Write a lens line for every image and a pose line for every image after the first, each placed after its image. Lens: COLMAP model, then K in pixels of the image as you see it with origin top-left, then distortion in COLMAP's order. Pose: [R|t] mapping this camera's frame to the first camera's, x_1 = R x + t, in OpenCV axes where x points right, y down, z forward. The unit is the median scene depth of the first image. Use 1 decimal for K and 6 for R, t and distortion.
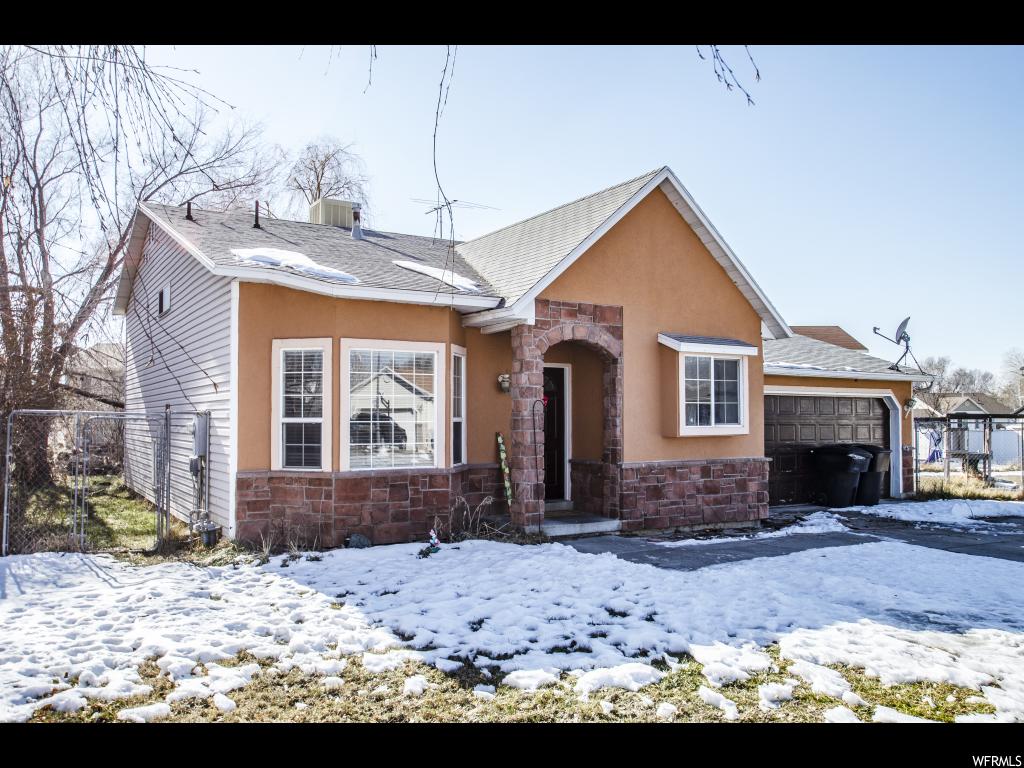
lens RADIAL K [[816.0, 0, 513.8], [0, 816.0, 389.7], [0, 0, 1]] dist [-0.044726, 0.003857]
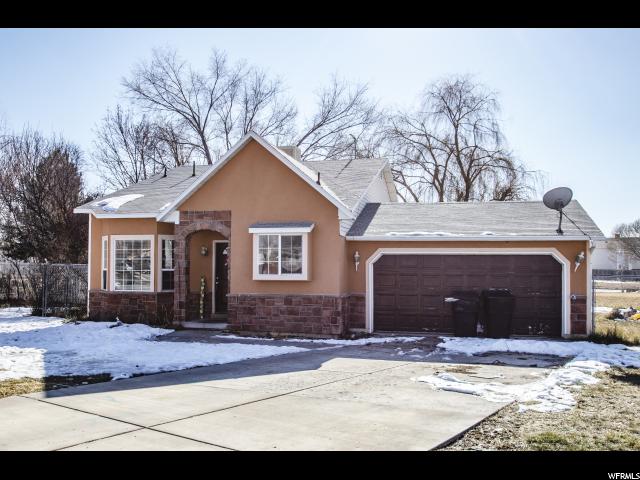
lens RADIAL K [[633.3, 0, 318.2], [0, 633.3, 240.1], [0, 0, 1]] dist [-0.059121, 0.000000]
pose [[0.703342, -0.024498, -0.710429, 1.288299], [0.020121, 0.999692, -0.014552, -0.007869], [0.710566, -0.004060, 0.703618, 0.117517]]
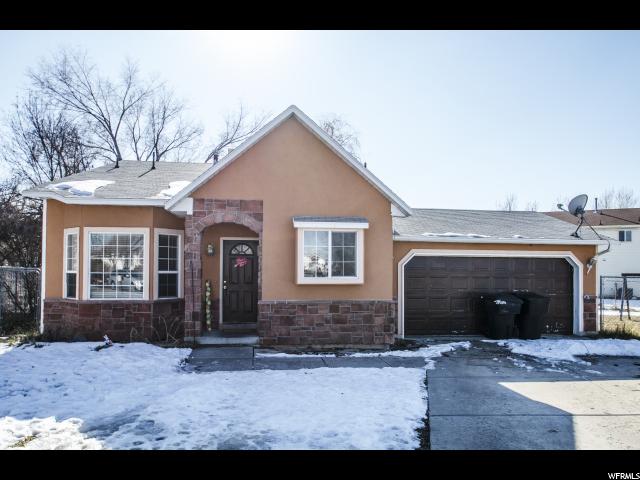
lens RADIAL K [[463.2, 0, 330.5], [0, 463.2, 261.2], [0, 0, 1]] dist [-0.033549, 0.014159]
pose [[0.913418, -0.003917, -0.407005, 0.600622], [0.008699, 0.999913, 0.009899, 0.006889], [0.406931, -0.012582, 0.913372, 0.243869]]
